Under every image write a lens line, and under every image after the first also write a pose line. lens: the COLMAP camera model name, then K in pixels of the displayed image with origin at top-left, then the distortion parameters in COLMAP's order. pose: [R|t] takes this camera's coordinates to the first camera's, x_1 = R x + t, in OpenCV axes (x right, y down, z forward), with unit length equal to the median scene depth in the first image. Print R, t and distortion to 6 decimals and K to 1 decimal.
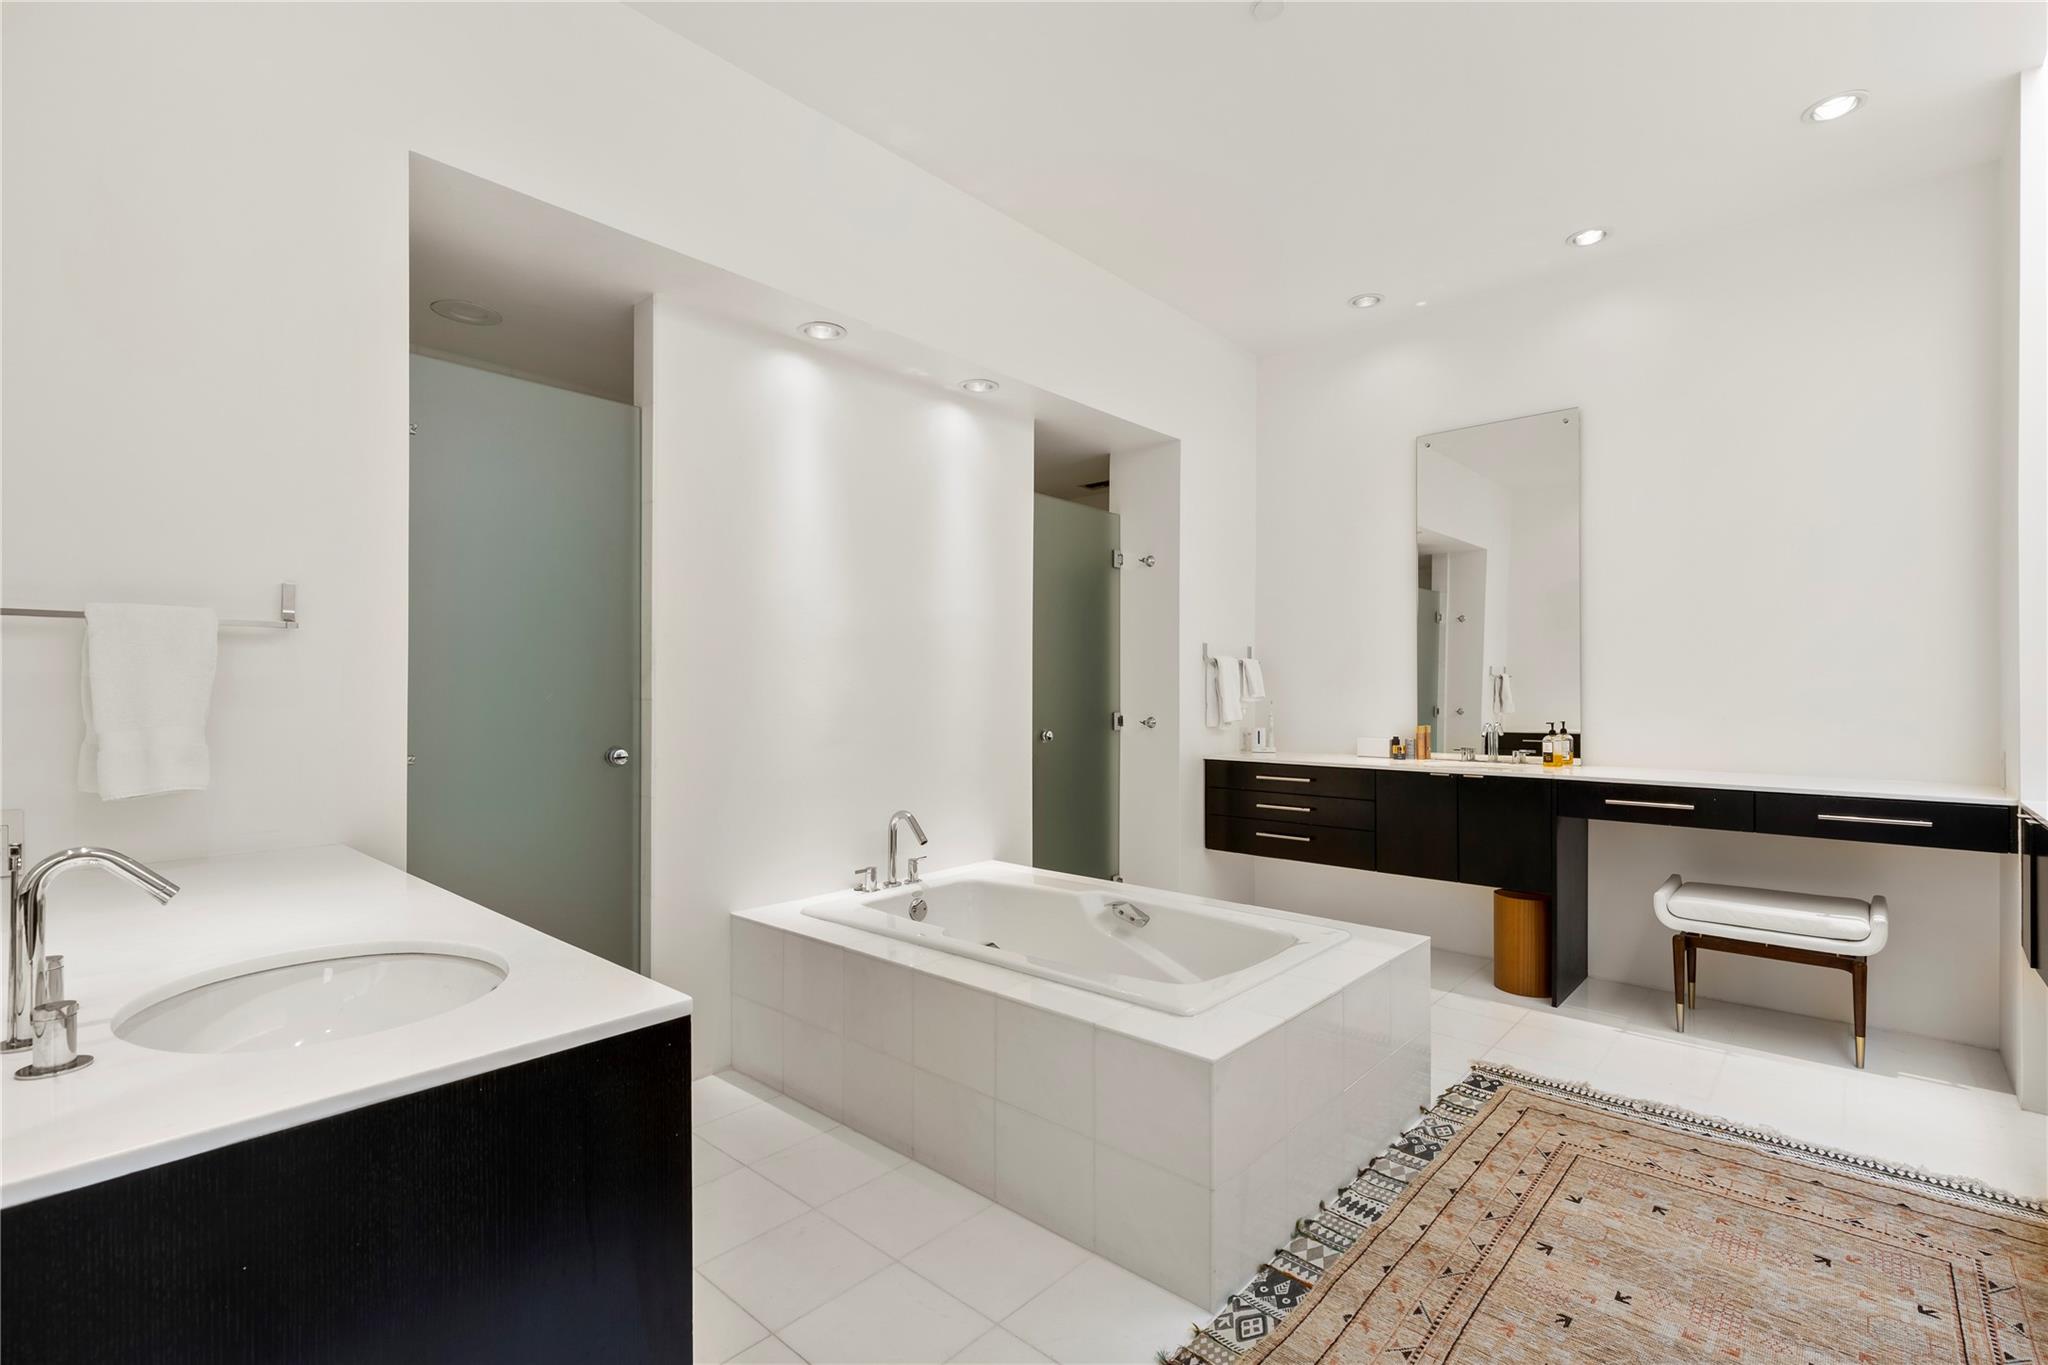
lens RADIAL K [[936.9, 0, 1027.5], [0, 936.9, 677.5], [0, 0, 1]] dist [0.000140, 0.000398]
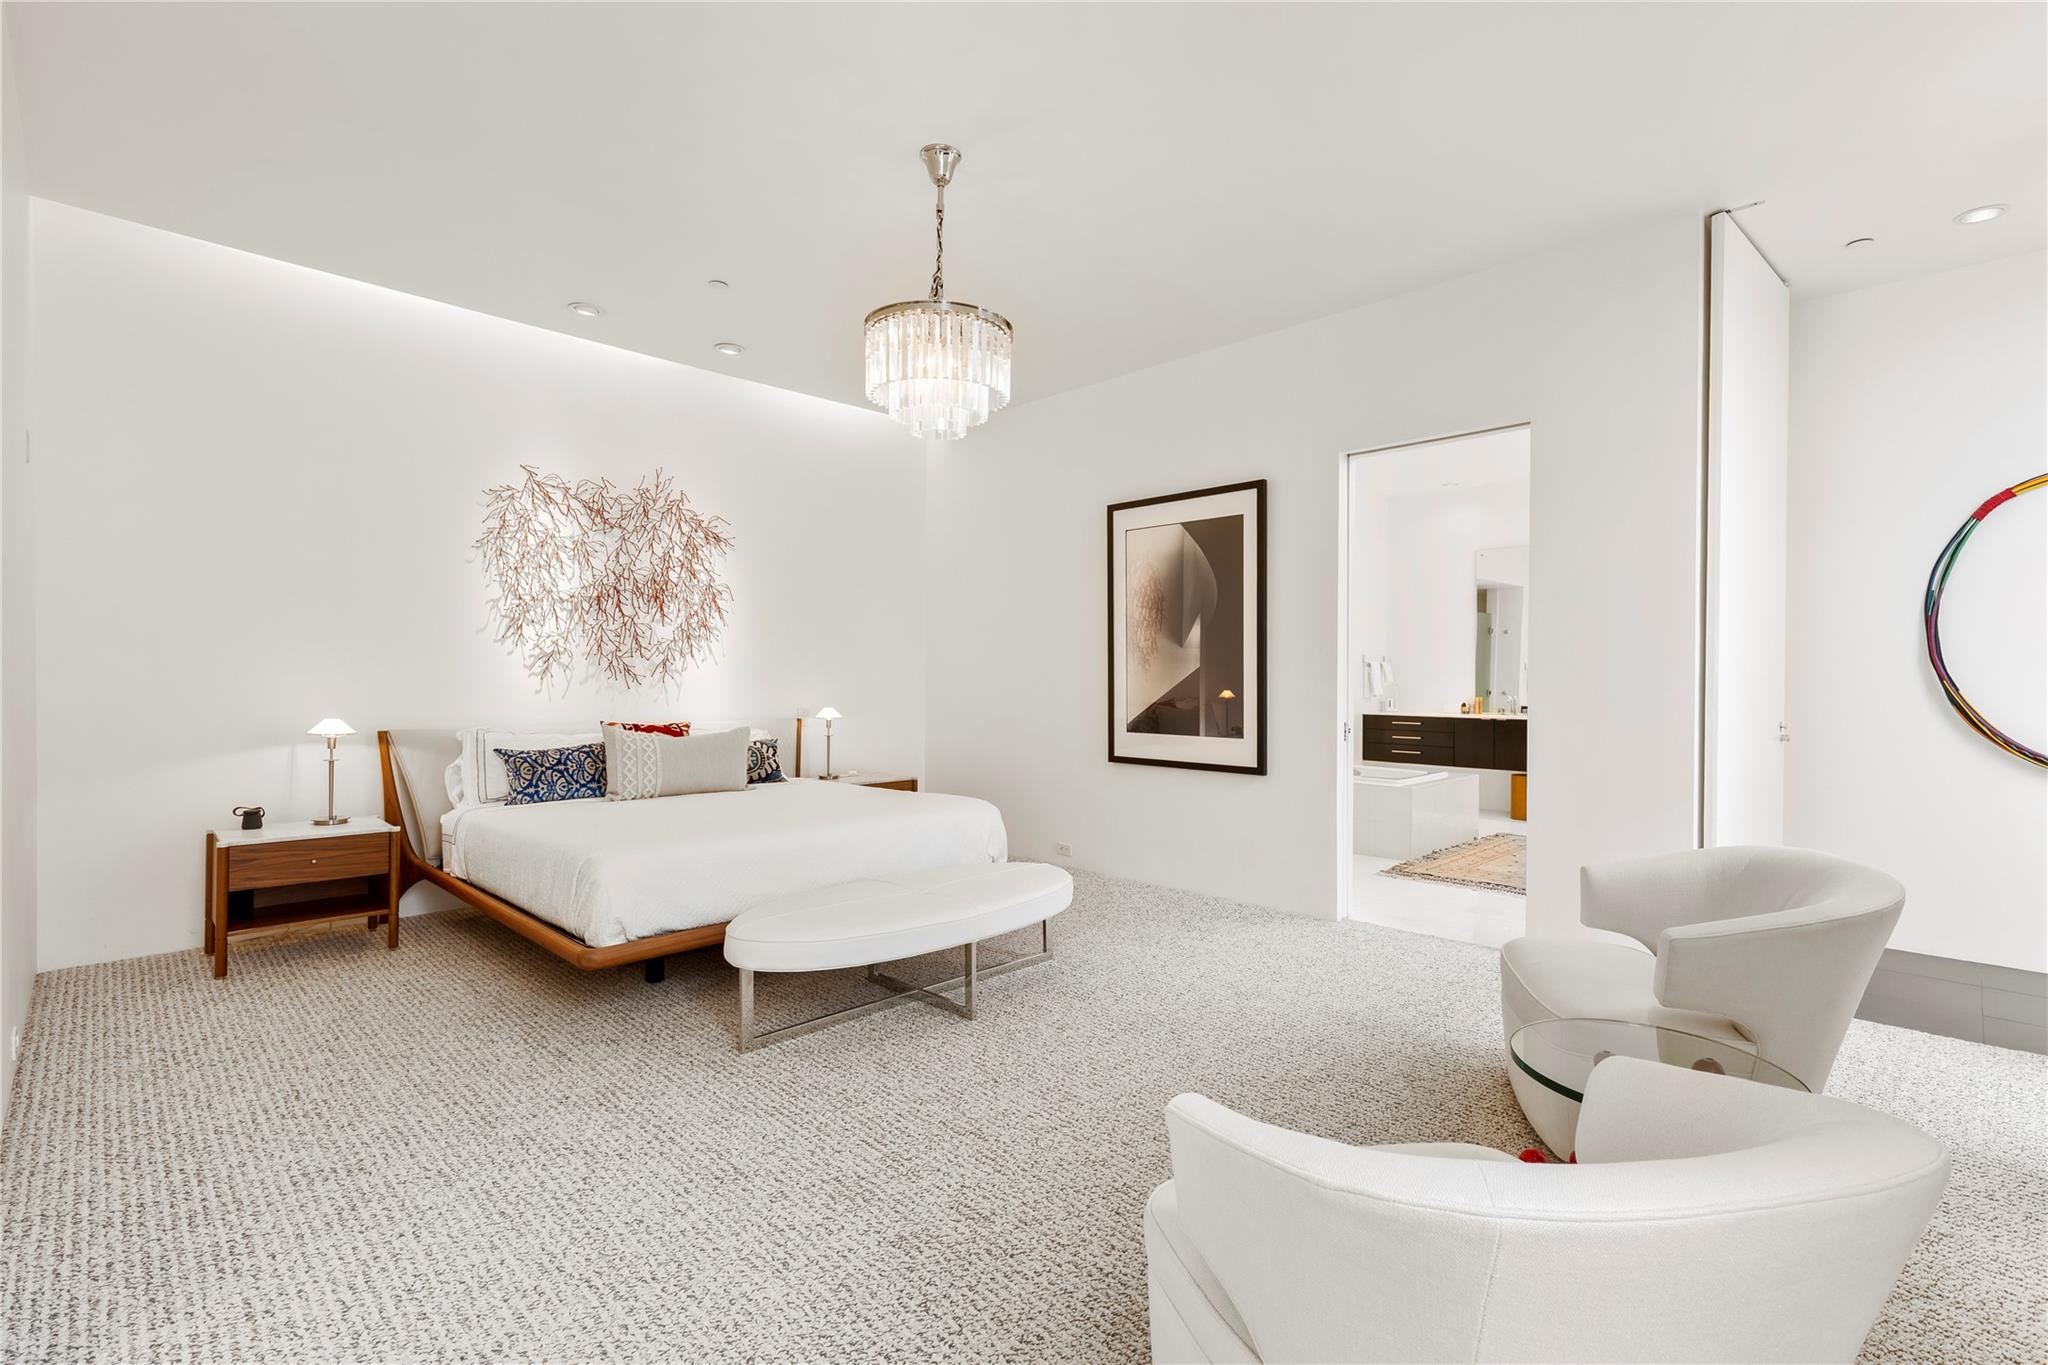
lens RADIAL K [[936.9, 0, 1027.5], [0, 936.9, 677.5], [0, 0, 1]] dist [0.000140, 0.000398]
pose [[0.998504, 0.000116, -0.054675, -0.396054], [0.000441, 0.999948, 0.010166, -0.008908], [0.054674, -0.010175, 0.998452, -0.968382]]
